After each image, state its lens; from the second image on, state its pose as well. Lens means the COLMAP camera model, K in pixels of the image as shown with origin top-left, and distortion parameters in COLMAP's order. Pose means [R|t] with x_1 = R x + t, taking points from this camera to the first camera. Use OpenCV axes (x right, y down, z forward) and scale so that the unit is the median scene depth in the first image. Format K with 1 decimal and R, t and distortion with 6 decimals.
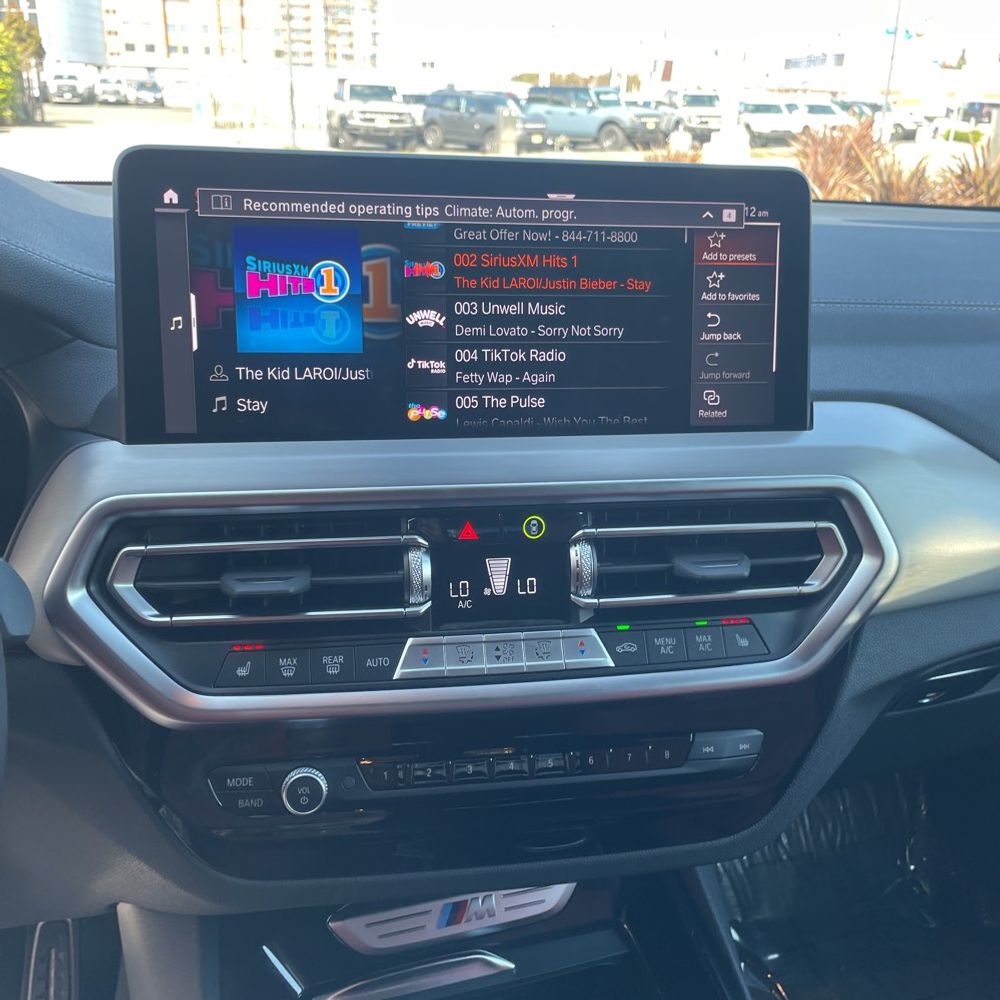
lens RADIAL K [[1034.5, 0, 491.1], [0, 1034.5, 500.4], [0, 0, 1]] dist [0.086582, -0.107847]
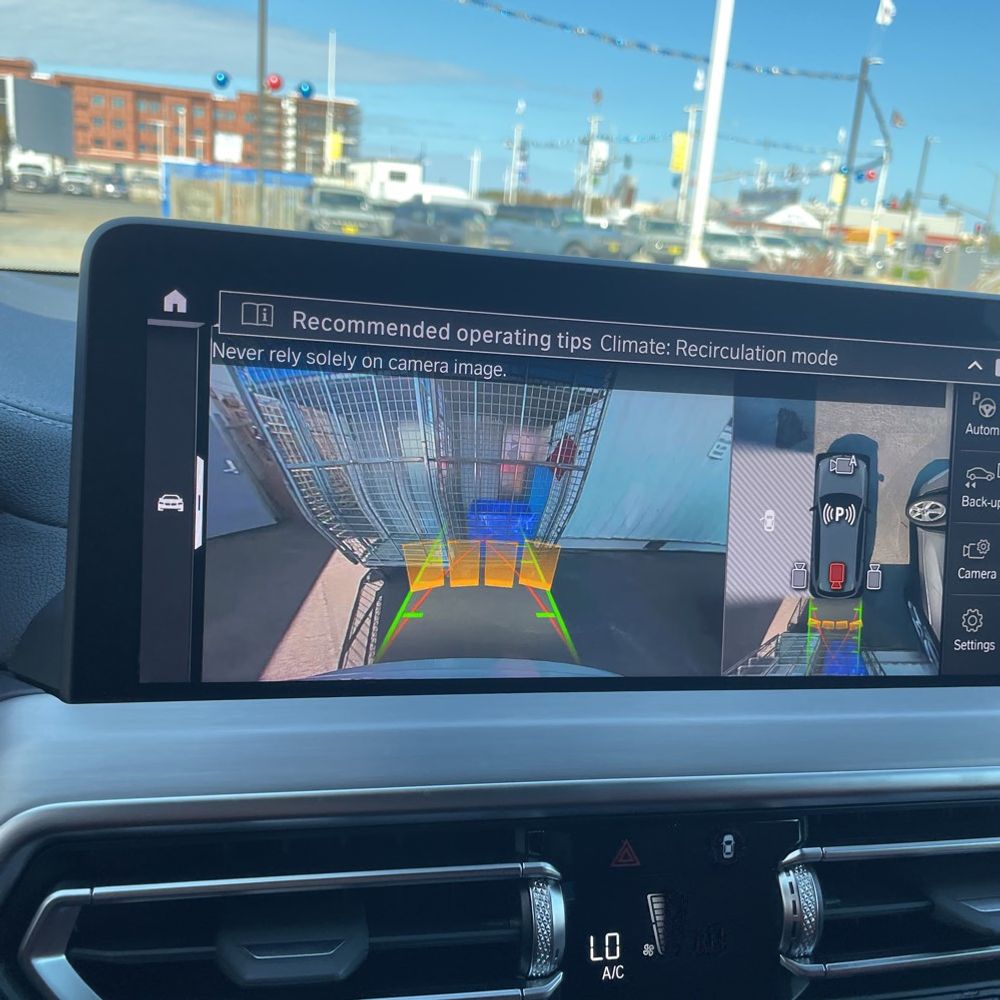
lens RADIAL K [[1020.1, 0, 495.3], [0, 1020.1, 514.5], [0, 0, 1]] dist [0.100241, -0.131756]
pose [[0.997552, 0.040329, 0.057125, -0.140576], [-0.035372, 0.995730, -0.085266, -0.114148], [-0.060320, 0.083037, 0.994719, 0.374986]]
